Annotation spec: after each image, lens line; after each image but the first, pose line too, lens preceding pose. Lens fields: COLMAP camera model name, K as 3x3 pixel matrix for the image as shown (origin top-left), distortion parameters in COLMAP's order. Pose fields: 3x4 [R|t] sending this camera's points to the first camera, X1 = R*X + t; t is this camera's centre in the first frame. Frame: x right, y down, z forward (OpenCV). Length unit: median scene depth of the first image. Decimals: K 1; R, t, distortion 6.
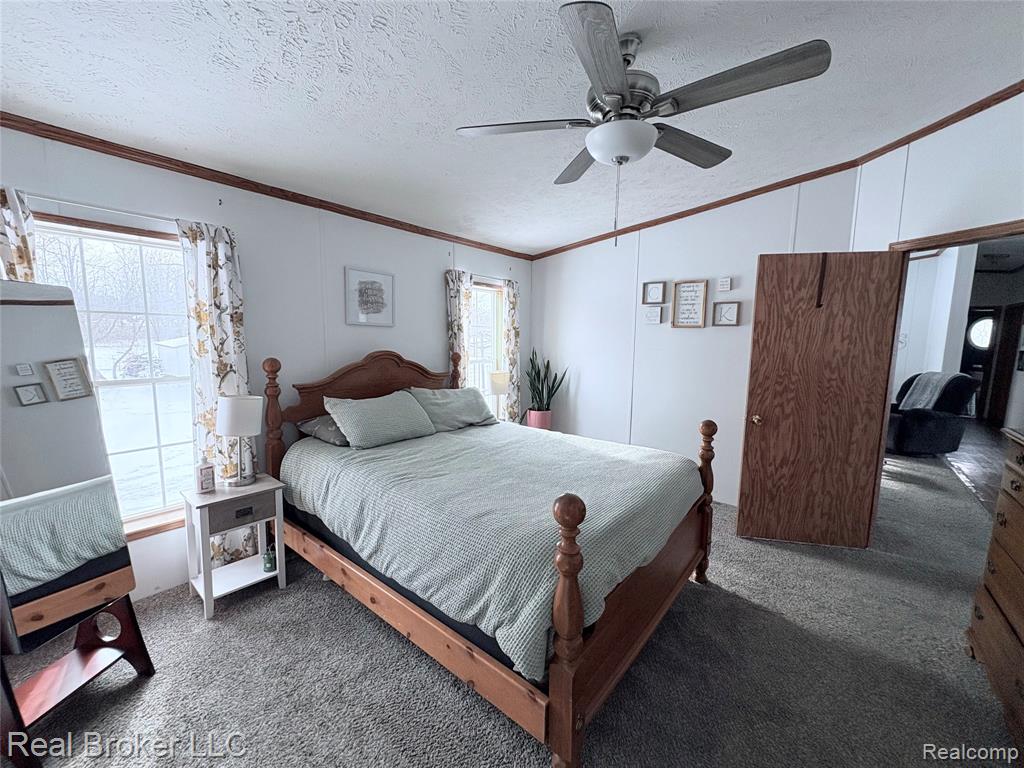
lens RADIAL K [[415.1, 0, 514.5], [0, 415.1, 385.2], [0, 0, 1]] dist [-0.001654, 0.000201]
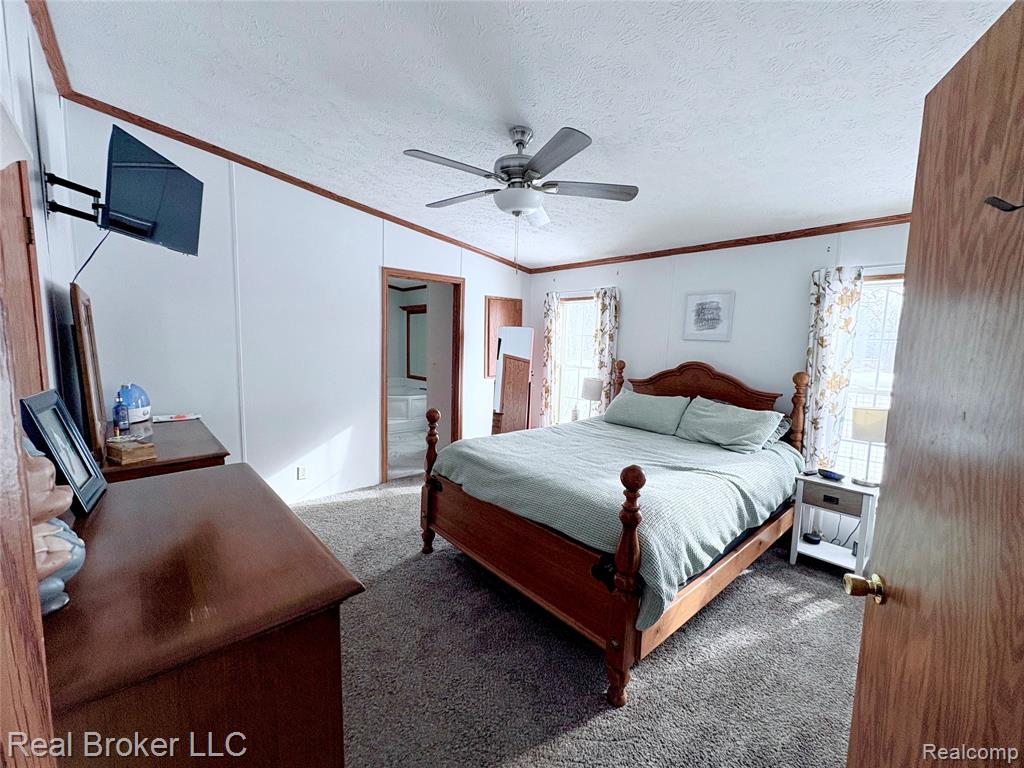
lens RADIAL K [[415.1, 0, 510.7], [0, 415.1, 383.7], [0, 0, 1]] dist [-0.001654, 0.000201]
pose [[-0.173241, 0.081183, -0.981528, 1.095888], [-0.147007, 0.983301, 0.107276, -0.086511], [0.973846, 0.162877, -0.158414, 0.847445]]
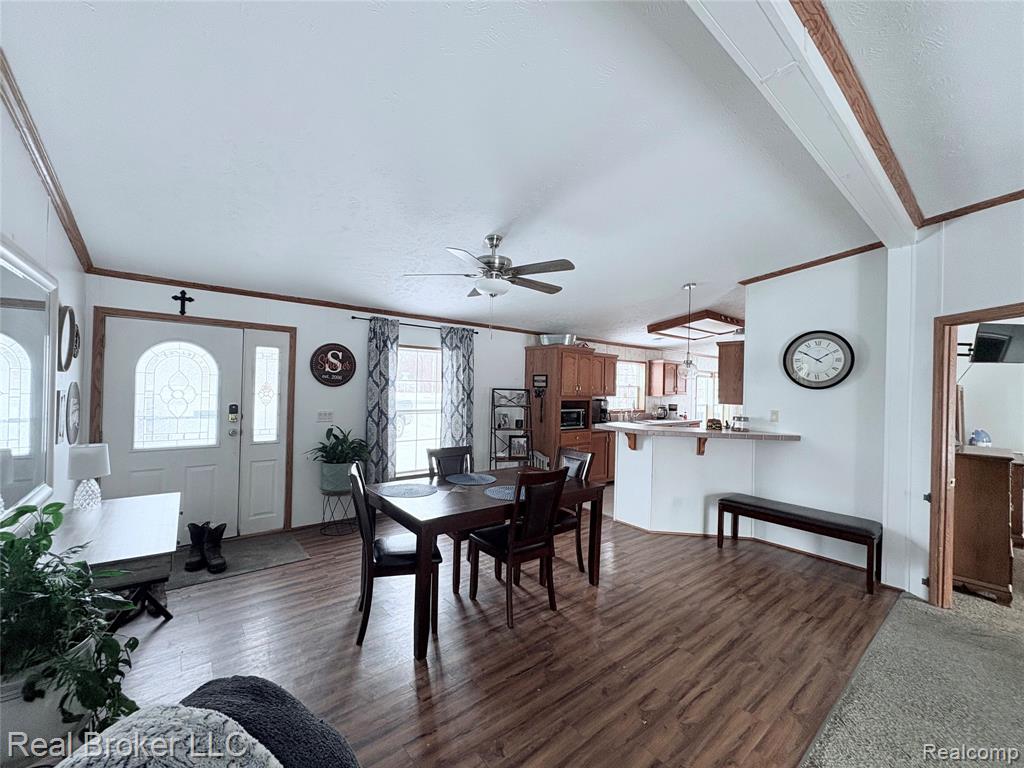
lens RADIAL K [[415.1, 0, 514.2], [0, 415.1, 384.8], [0, 0, 1]] dist [-0.001654, 0.000201]
pose [[-0.974806, -0.046899, 0.218068, 2.002937], [-0.022097, 0.993141, 0.114813, -0.231220], [-0.221957, 0.107102, -0.969157, 2.158811]]
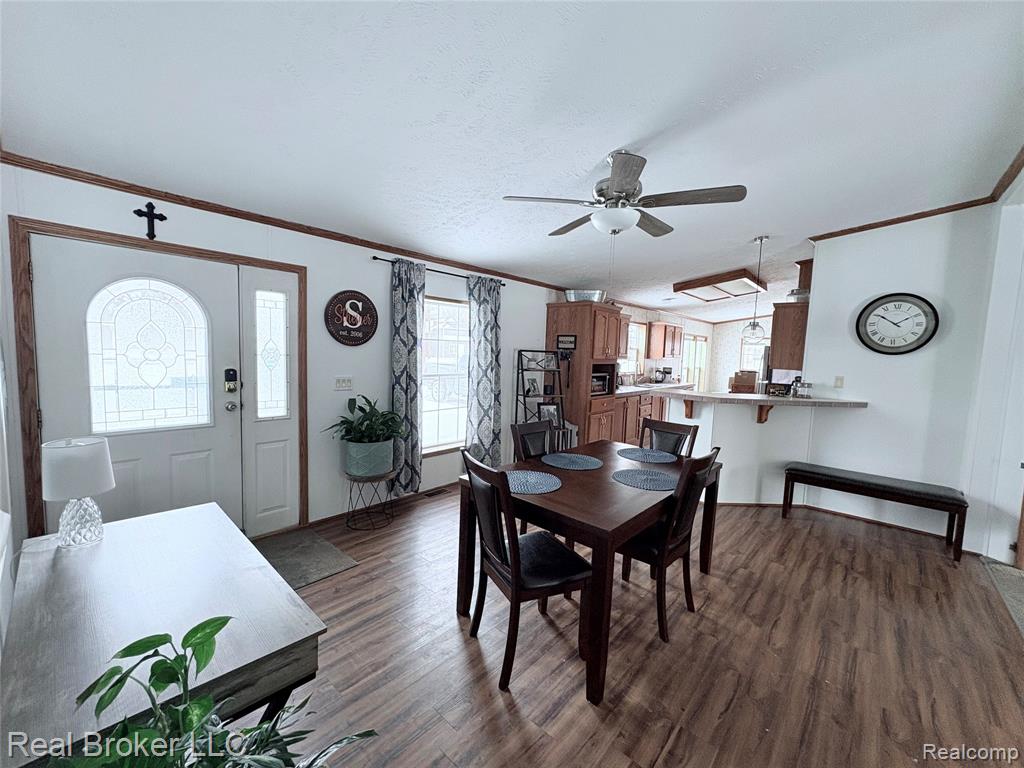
lens RADIAL K [[415.1, 0, 515.3], [0, 415.1, 385.8], [0, 0, 1]] dist [-0.001654, 0.000201]
pose [[-0.996434, -0.064178, 0.054779, 2.485200], [-0.051743, 0.977582, 0.204100, -0.188002], [-0.066650, 0.200538, -0.977416, 1.983365]]
